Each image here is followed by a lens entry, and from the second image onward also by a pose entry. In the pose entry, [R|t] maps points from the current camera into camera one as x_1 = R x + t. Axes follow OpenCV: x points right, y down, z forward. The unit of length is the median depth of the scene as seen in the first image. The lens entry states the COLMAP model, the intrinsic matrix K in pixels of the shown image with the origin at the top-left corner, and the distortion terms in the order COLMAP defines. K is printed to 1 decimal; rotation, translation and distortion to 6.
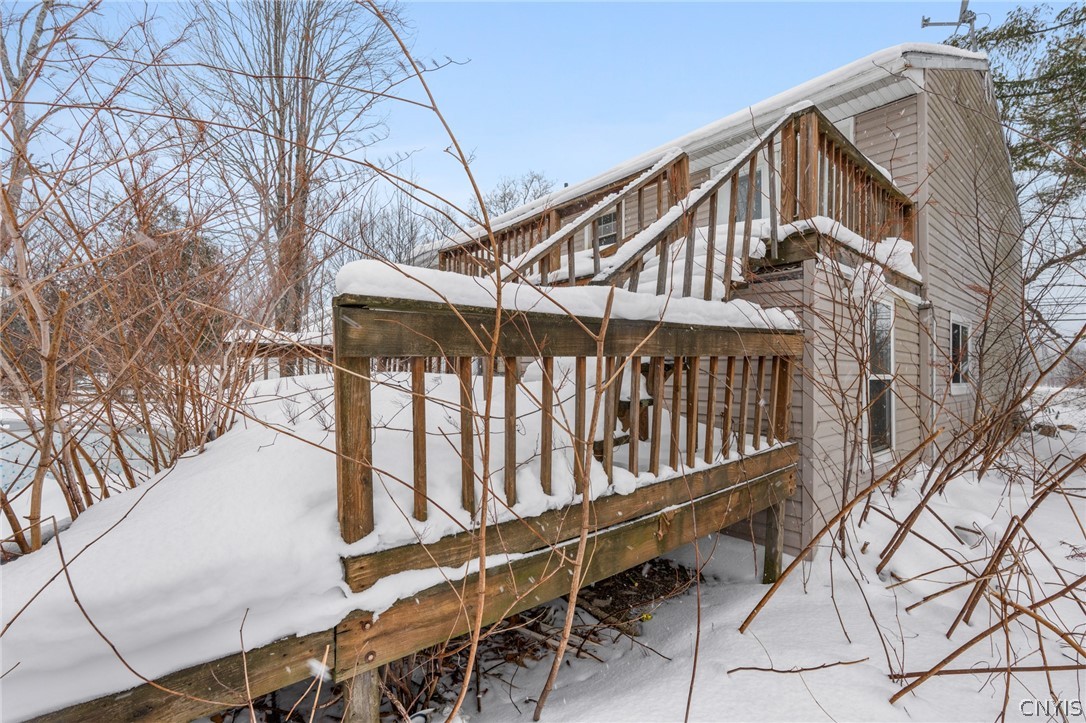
lens RADIAL K [[474.2, 0, 544.9], [0, 474.2, 358.6], [0, 0, 1]] dist [-0.004669, 0.000368]
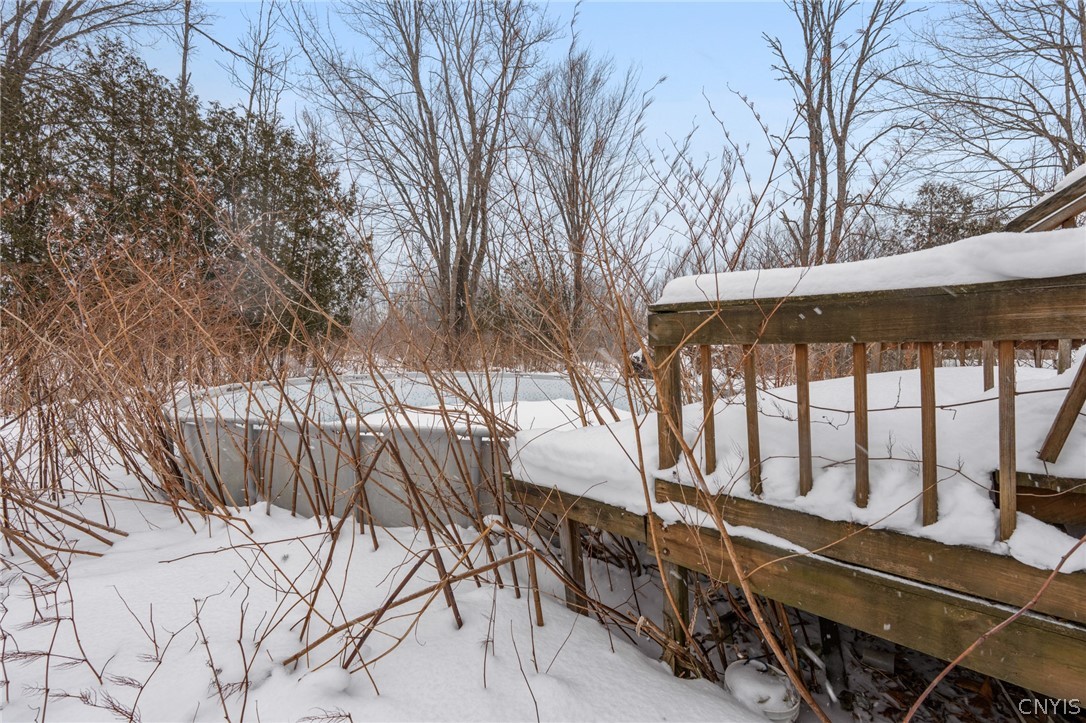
lens RADIAL K [[474.2, 0, 544.4], [0, 474.2, 358.9], [0, 0, 1]] dist [-0.004669, 0.000368]
pose [[0.141047, 0.015636, -0.989879, 0.881294], [-0.008659, 0.999857, 0.014559, 0.019668], [0.989965, 0.006518, 0.141162, 0.372108]]
